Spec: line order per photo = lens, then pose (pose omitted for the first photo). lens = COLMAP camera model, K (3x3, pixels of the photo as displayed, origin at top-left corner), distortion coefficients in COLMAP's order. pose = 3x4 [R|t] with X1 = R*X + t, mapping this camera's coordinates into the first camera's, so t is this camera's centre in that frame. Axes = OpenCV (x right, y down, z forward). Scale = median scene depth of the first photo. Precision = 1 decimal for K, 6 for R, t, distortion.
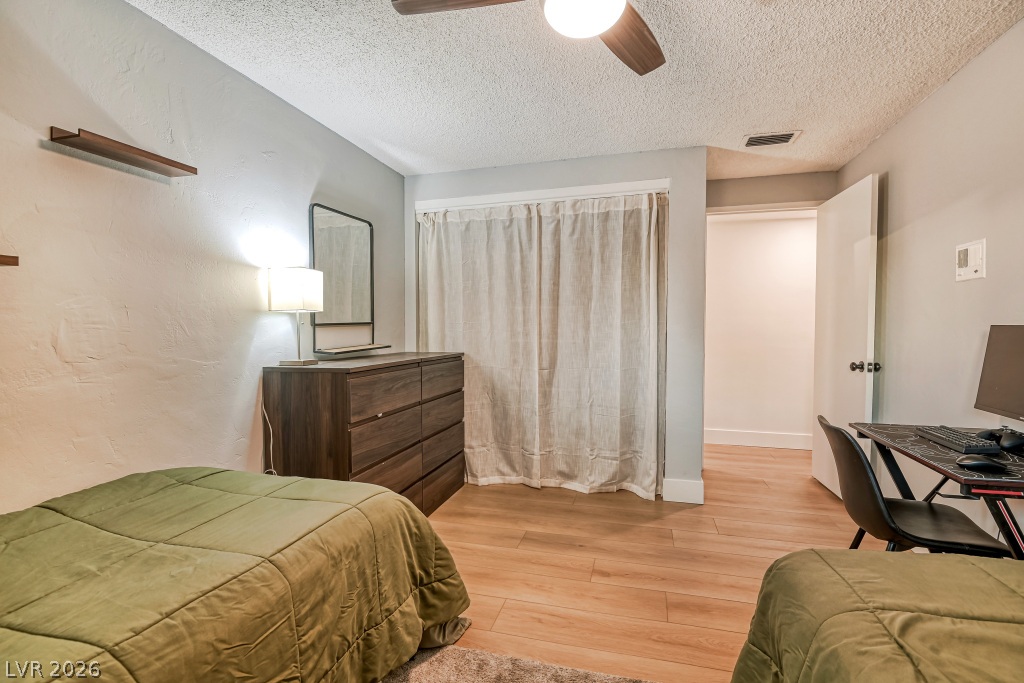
lens RADIAL K [[466.9, 0, 515.3], [0, 466.9, 339.5], [0, 0, 1]] dist [0.012072, -0.012331]
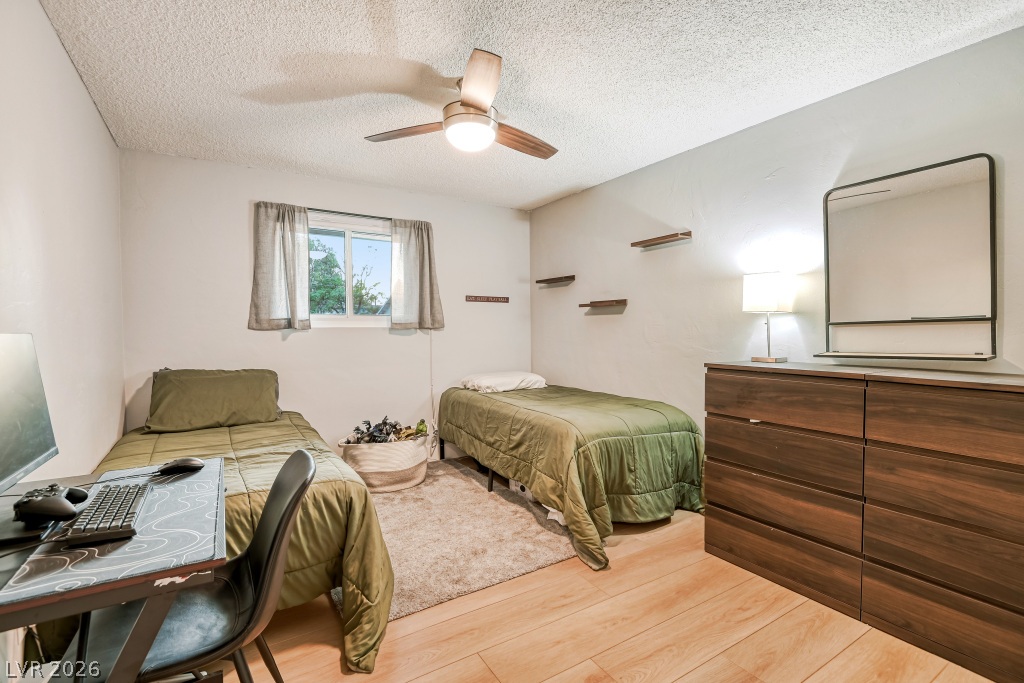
lens RADIAL K [[466.9, 0, 505.2], [0, 466.9, 333.7], [0, 0, 1]] dist [0.012072, -0.012331]
pose [[-0.678184, 0.011313, -0.734805, 0.686442], [-0.016514, 0.999394, 0.030629, -0.030800], [0.734706, 0.032907, -0.677587, 1.182279]]
